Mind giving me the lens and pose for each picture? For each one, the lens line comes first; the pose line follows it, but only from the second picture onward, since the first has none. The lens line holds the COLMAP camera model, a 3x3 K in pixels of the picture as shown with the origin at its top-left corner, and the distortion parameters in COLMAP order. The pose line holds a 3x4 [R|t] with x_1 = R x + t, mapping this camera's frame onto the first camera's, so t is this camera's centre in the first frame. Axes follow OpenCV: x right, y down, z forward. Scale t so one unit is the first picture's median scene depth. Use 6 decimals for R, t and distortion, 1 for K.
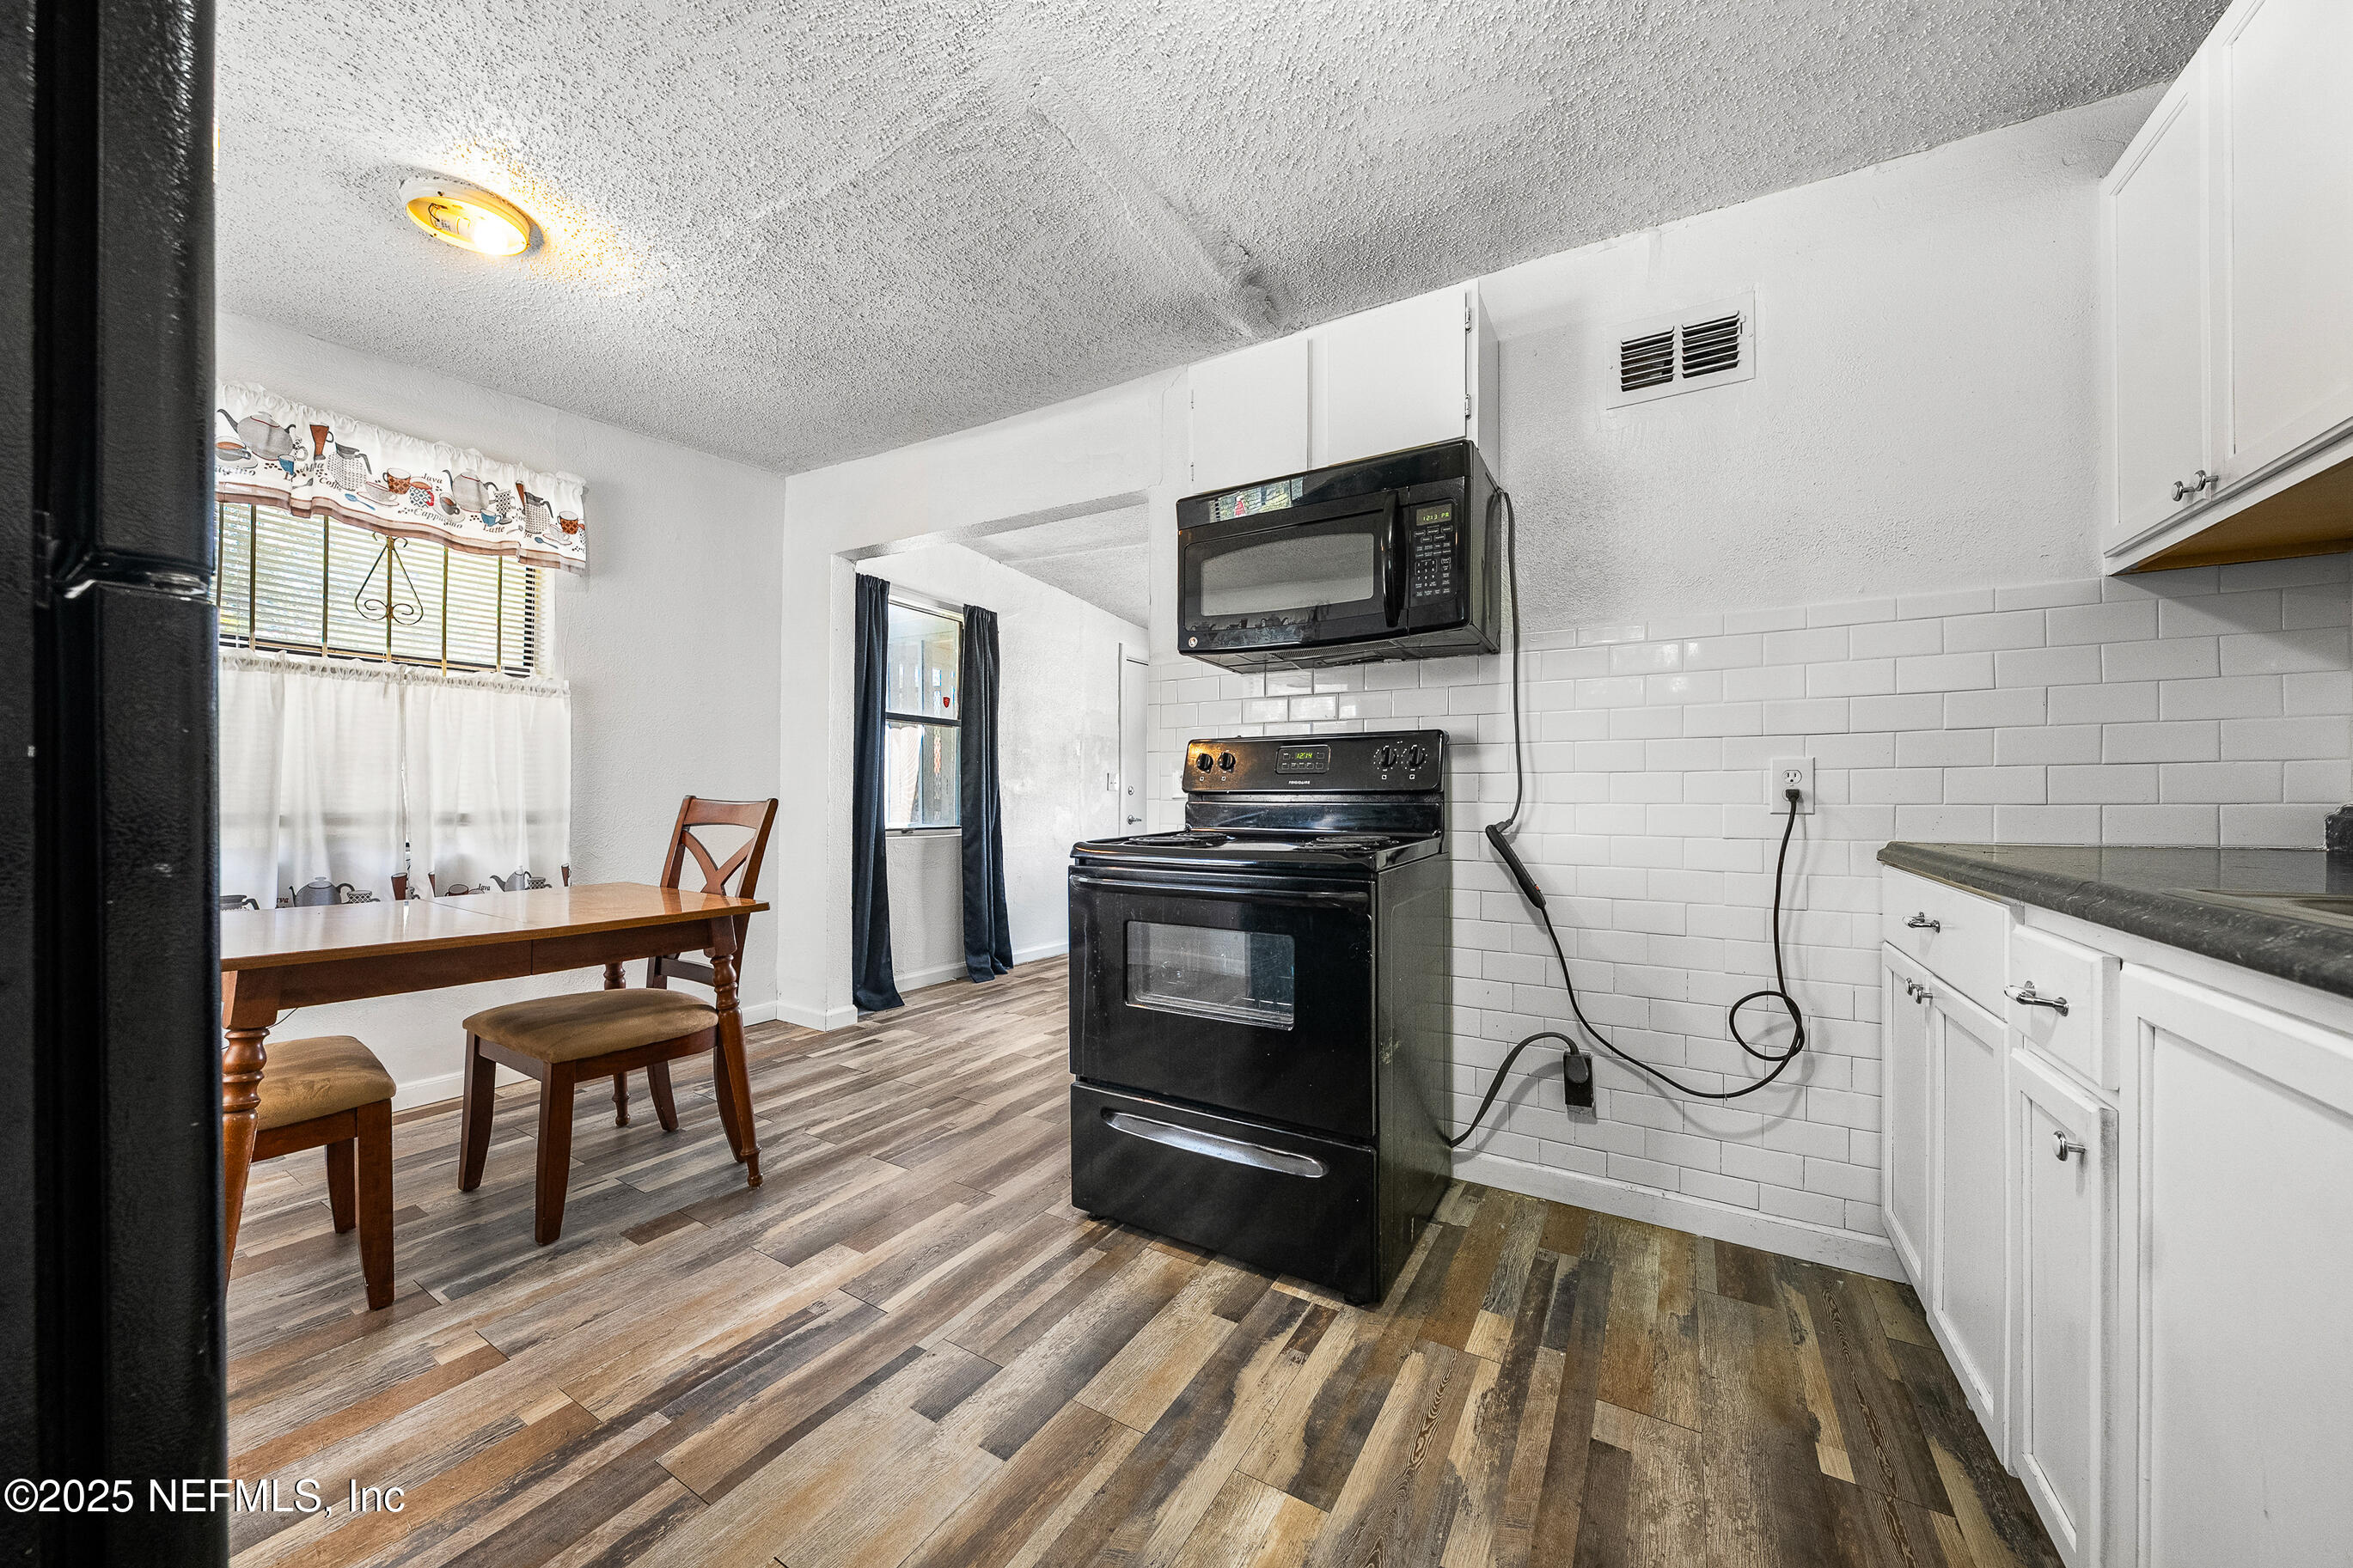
lens RADIAL K [[835.7, 0, 1179.3], [0, 835.7, 793.5], [0, 0, 1]] dist [-0.000355, 0.000063]
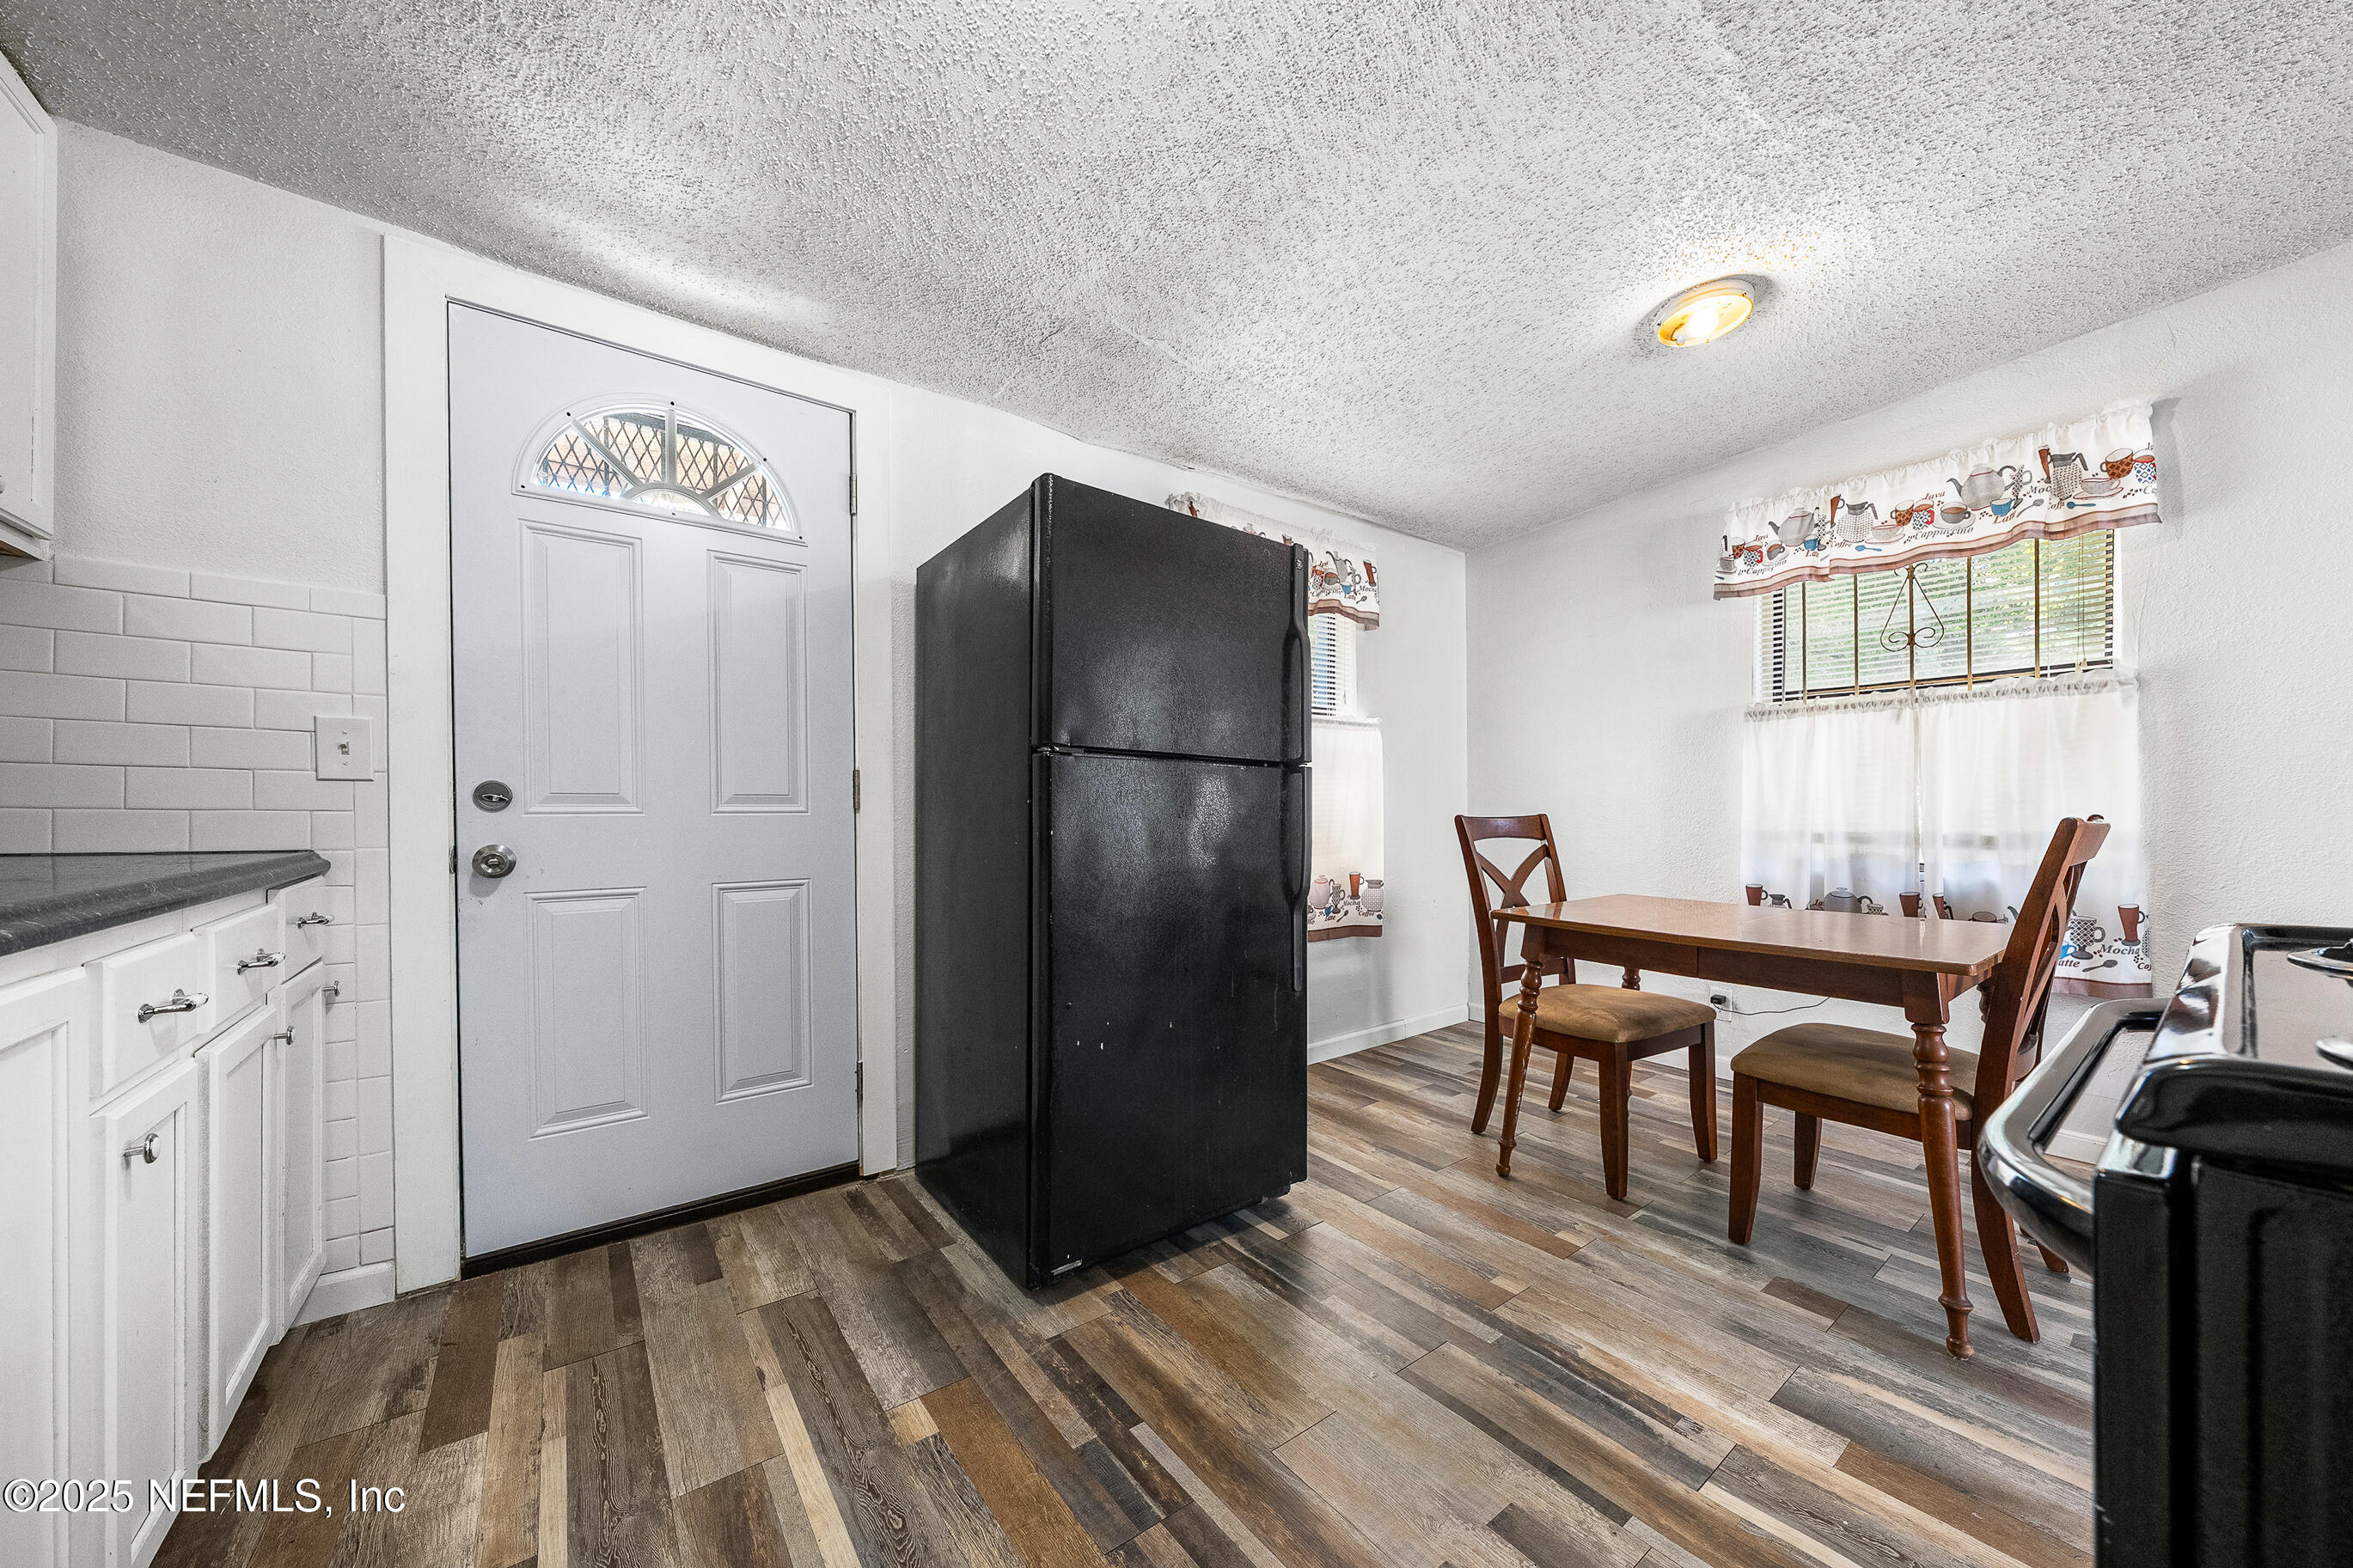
lens RADIAL K [[835.7, 0, 1203.6], [0, 835.7, 820.2], [0, 0, 1]] dist [-0.000355, 0.000063]
pose [[-0.358969, -0.001319, -0.933349, 0.360741], [0.002200, 0.999995, -0.002259, 0.007744], [0.933347, -0.002864, -0.358964, 0.589254]]
